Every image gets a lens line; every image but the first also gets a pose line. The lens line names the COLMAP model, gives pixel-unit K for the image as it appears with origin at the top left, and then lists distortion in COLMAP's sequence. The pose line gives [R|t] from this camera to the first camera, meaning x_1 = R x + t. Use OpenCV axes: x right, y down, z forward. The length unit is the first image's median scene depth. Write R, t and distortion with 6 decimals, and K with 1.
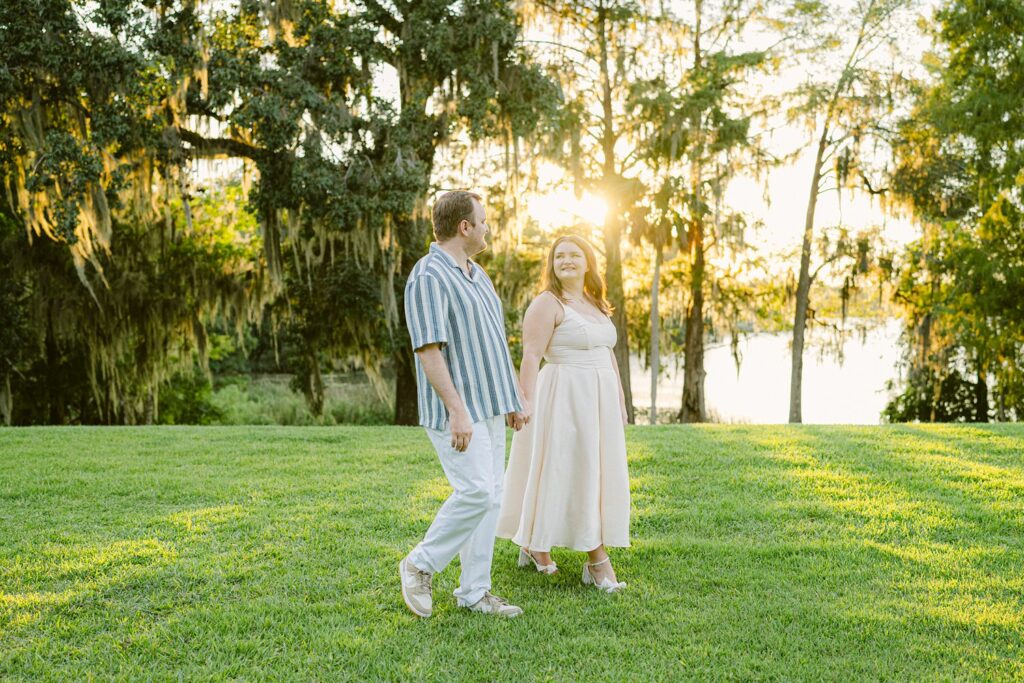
lens RADIAL K [[1052.8, 0, 512.0], [0, 1052.8, 341.5], [0, 0, 1]] dist [0.006376, -0.000915]
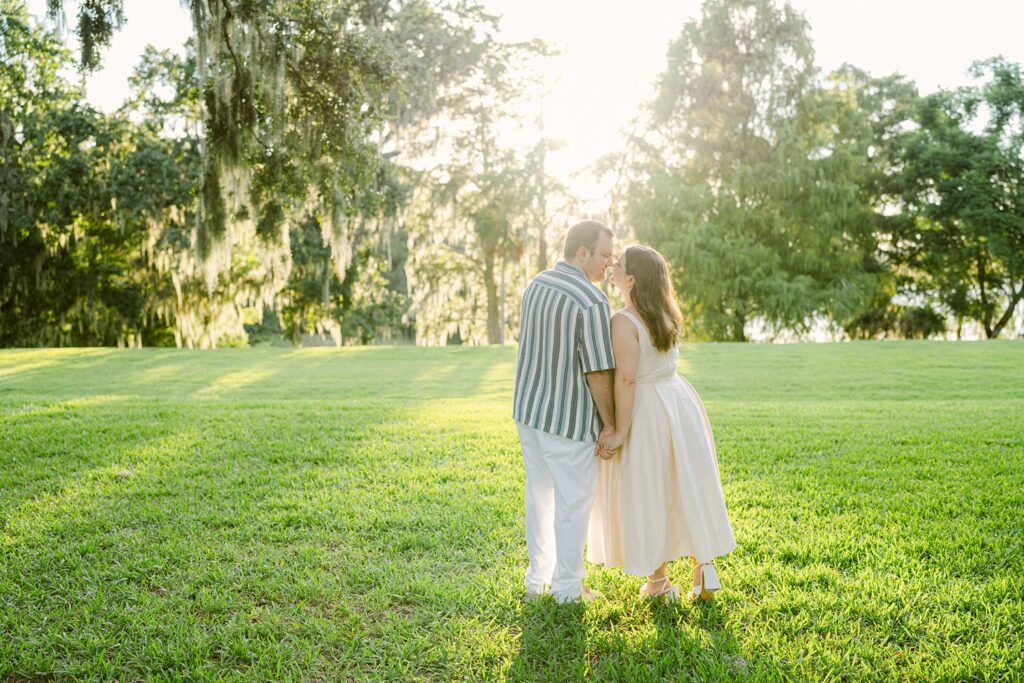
lens RADIAL K [[1022.8, 0, 502.2], [0, 1022.8, 331.3], [0, 0, 1]] dist [-0.009379, 0.016120]
pose [[0.999090, 0.001268, -0.042636, 0.203587], [0.000088, 0.999495, 0.031785, -0.022948], [0.042655, -0.031760, 0.998585, -0.642549]]
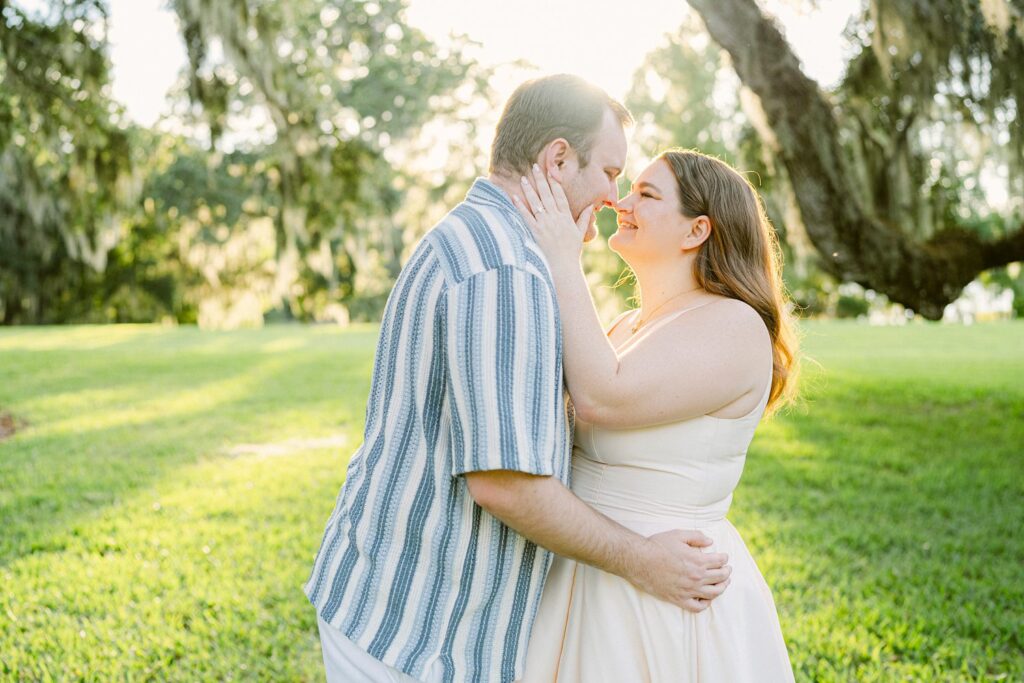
lens RADIAL K [[1052.8, 0, 512.0], [0, 1052.8, 341.5], [0, 0, 1]] dist [0.006376, -0.000915]
pose [[0.999281, 0.001962, -0.037857, 0.247908], [-0.000062, 0.998742, 0.050140, -0.020991], [0.037908, -0.050102, 0.998024, -0.907642]]
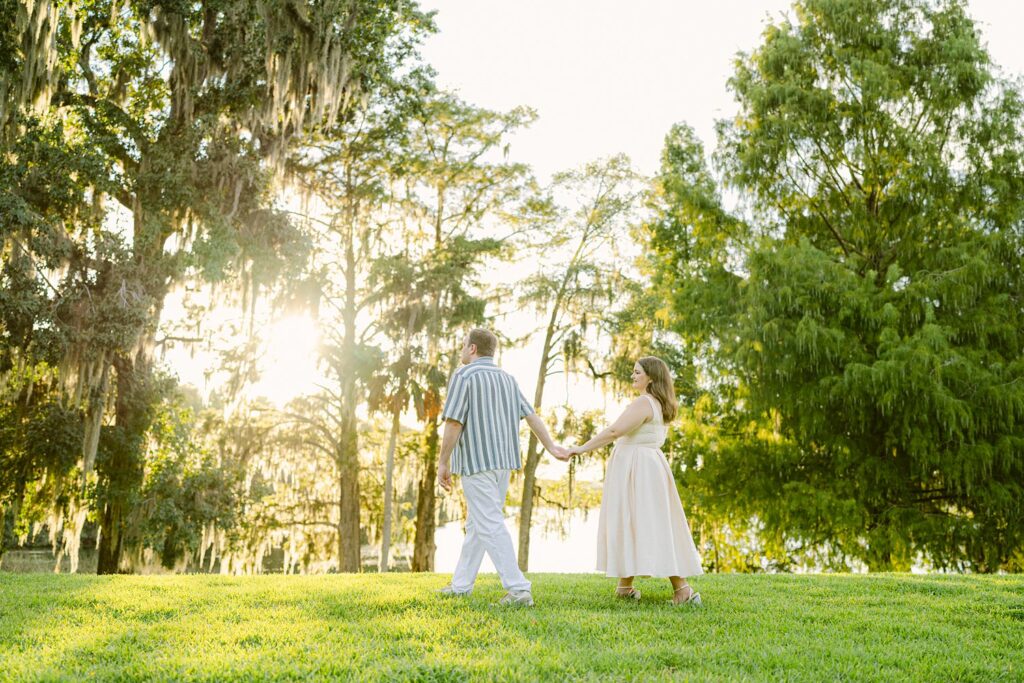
lens RADIAL K [[992.7, 0, 512.0], [0, 992.7, 341.5], [0, 0, 1]] dist [-0.000071, 0.011422]
pose [[0.964715, 0.067966, 0.254371, 0.001253], [-0.019876, 0.982150, -0.187044, 0.014652], [-0.262544, 0.175389, 0.948847, 0.060905]]
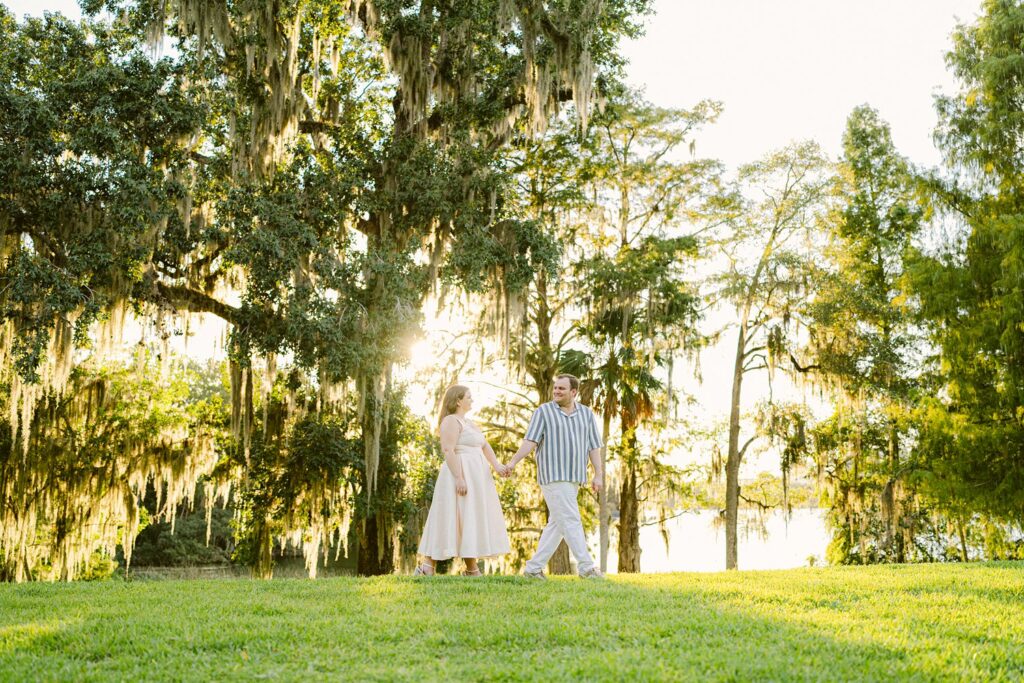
lens RADIAL K [[992.7, 0, 512.0], [0, 992.7, 341.5], [0, 0, 1]] dist [-0.000071, 0.011422]
pose [[0.990875, 0.017900, 0.133588, -0.073000], [0.008111, 0.981427, -0.191666, 0.017274], [-0.134538, 0.191001, 0.972326, 0.076601]]
